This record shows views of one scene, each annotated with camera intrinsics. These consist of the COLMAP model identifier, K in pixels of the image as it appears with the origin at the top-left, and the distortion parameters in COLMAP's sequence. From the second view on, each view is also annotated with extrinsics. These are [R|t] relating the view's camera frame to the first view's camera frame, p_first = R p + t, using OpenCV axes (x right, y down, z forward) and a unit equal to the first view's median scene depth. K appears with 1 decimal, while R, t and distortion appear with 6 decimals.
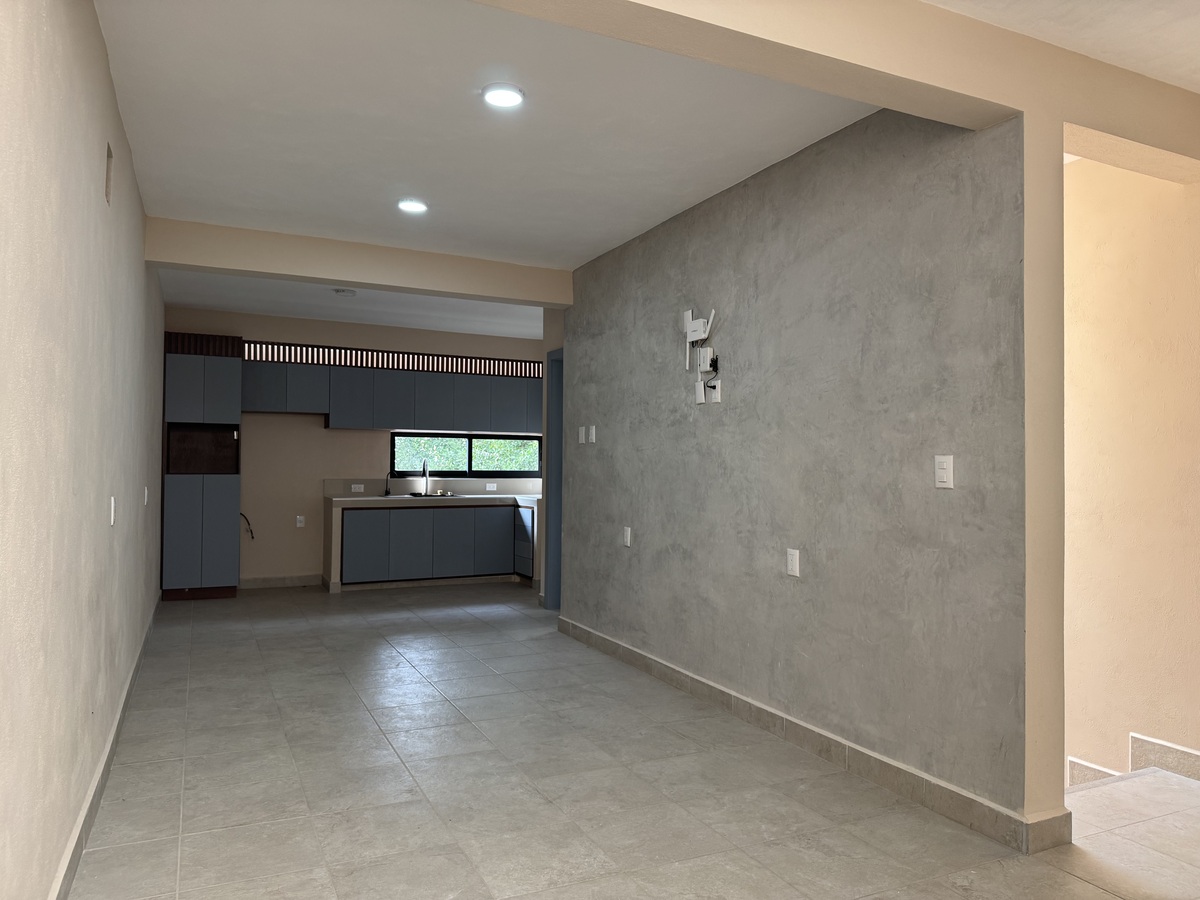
lens RADIAL K [[851.7, 0, 600.6], [0, 851.7, 447.4], [0, 0, 1]] dist [0.068170, -0.077739]
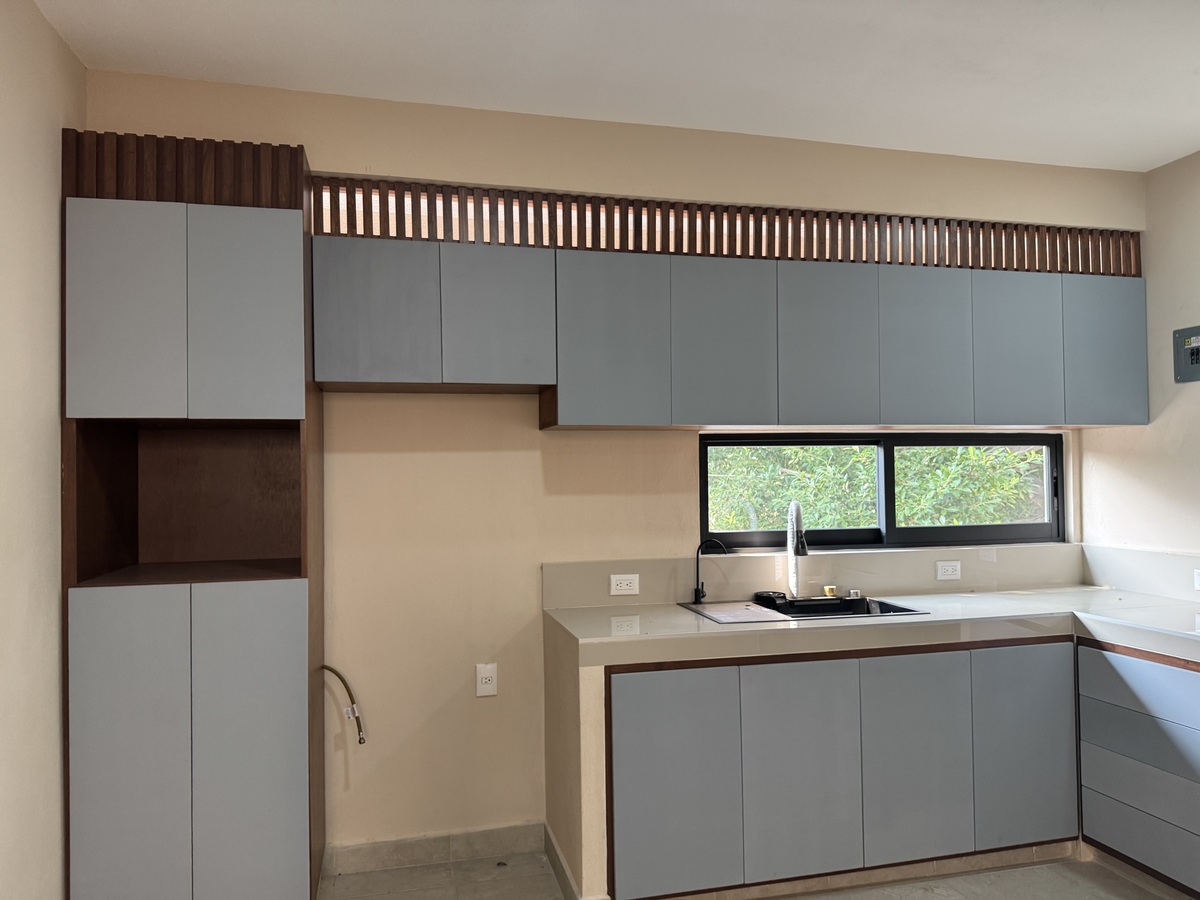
lens RADIAL K [[851.7, 0, 577.5], [0, 851.7, 469.0], [0, 0, 1]] dist [0.068170, -0.077739]
pose [[0.976464, -0.021482, -0.214610, -0.233828], [0.024402, 0.999642, 0.010966, -0.008975], [0.214298, -0.015945, 0.976638, 0.660122]]
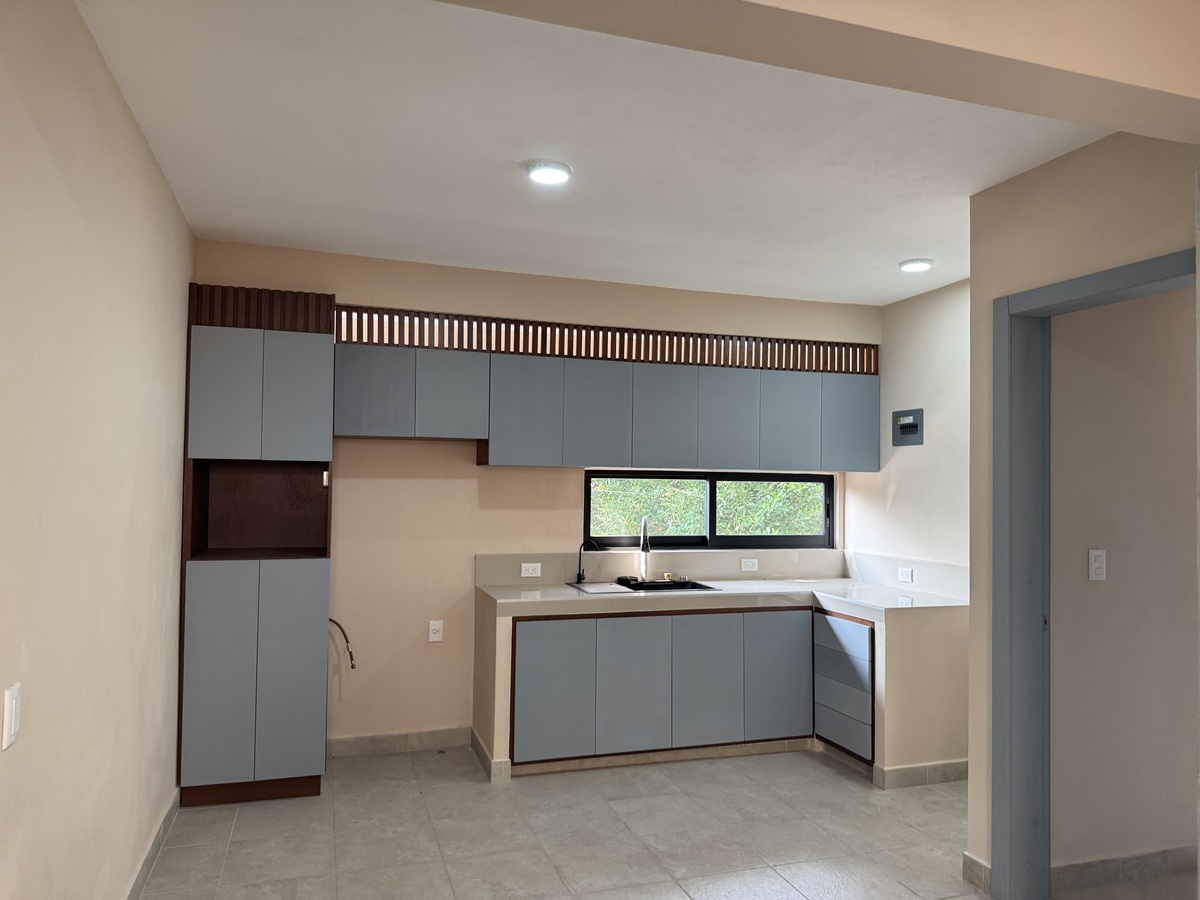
lens RADIAL K [[851.7, 0, 595.4], [0, 851.7, 460.6], [0, 0, 1]] dist [0.068170, -0.077739]
pose [[0.991925, 0.004503, -0.126745, -0.179416], [-0.004981, 0.999982, -0.003451, -0.024554], [0.126727, 0.004054, 0.991929, 0.468252]]
